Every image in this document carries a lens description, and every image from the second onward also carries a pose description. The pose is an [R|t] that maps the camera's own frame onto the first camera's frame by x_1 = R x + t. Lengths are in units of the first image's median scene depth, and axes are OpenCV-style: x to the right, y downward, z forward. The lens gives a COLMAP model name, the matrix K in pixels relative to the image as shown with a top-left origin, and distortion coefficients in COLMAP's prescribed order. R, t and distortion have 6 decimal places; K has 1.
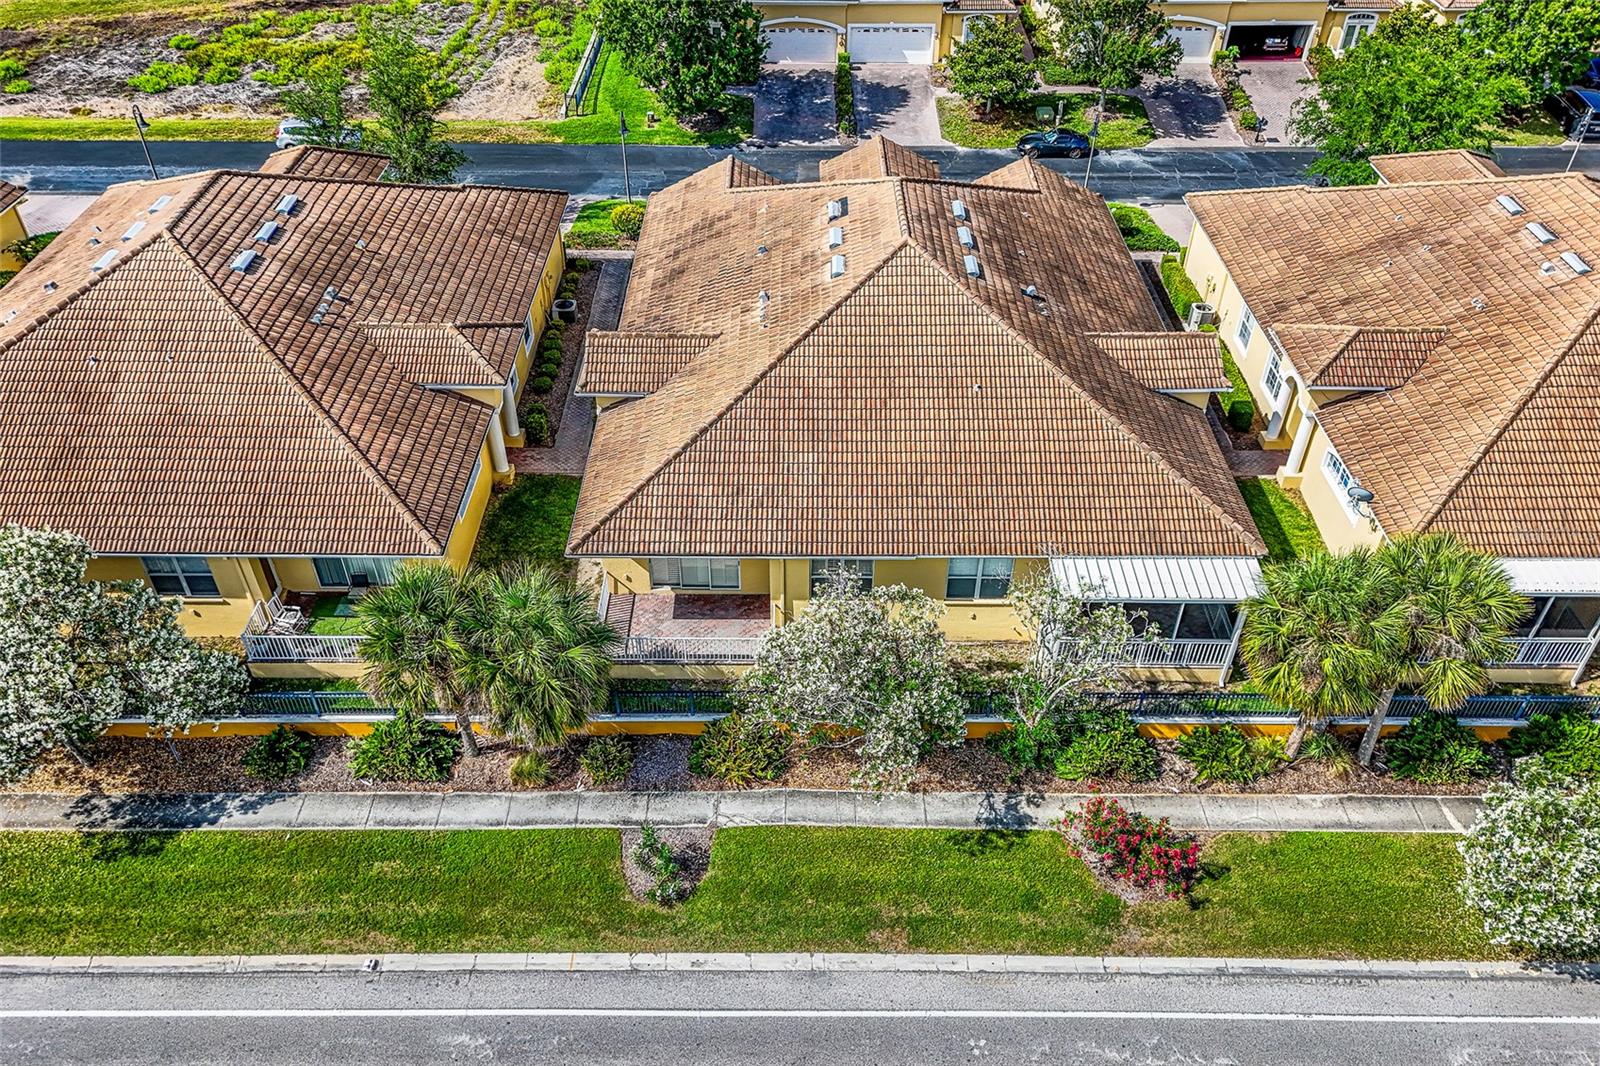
lens RADIAL K [[1177.6, 0, 815.4], [0, 1177.6, 534.3], [0, 0, 1]] dist [0.065477, -0.080478]
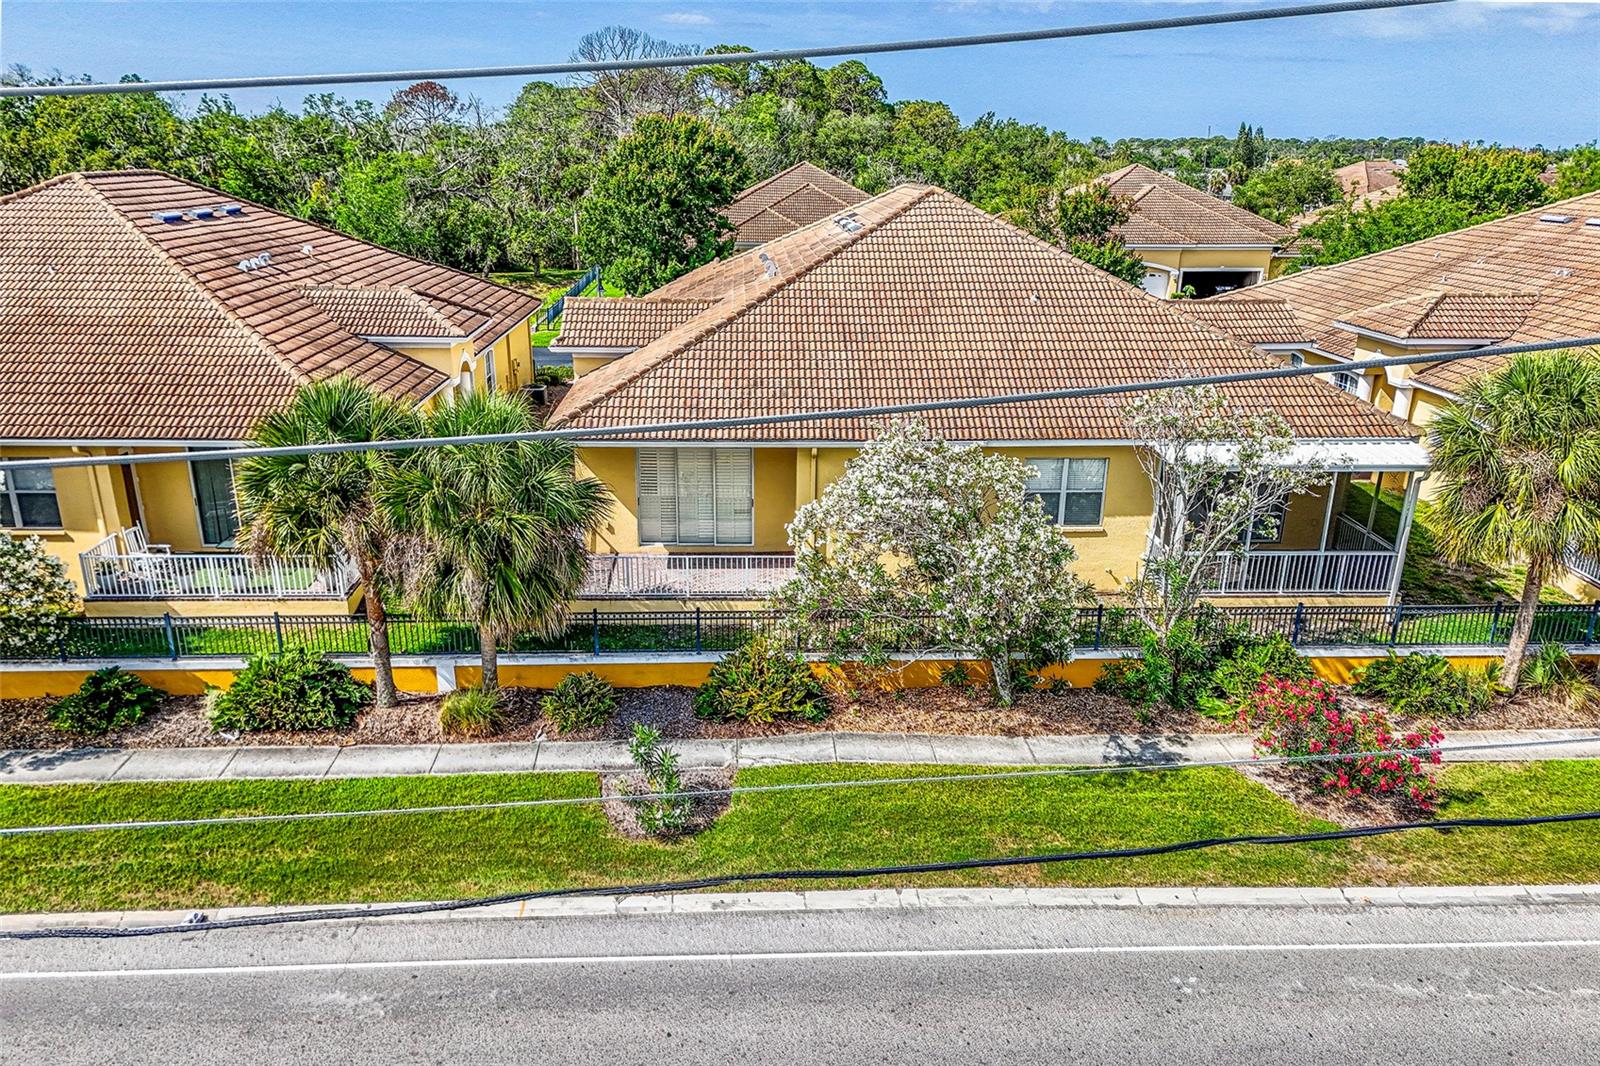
lens RADIAL K [[1161.9, 0, 809.1], [0, 1161.9, 578.7], [0, 0, 1]] dist [0.073354, -0.067444]
pose [[0.998725, -0.013660, 0.048590, -0.073792], [0.029096, 0.942442, -0.333102, 0.372491], [-0.041244, 0.334092, 0.941638, 0.317105]]
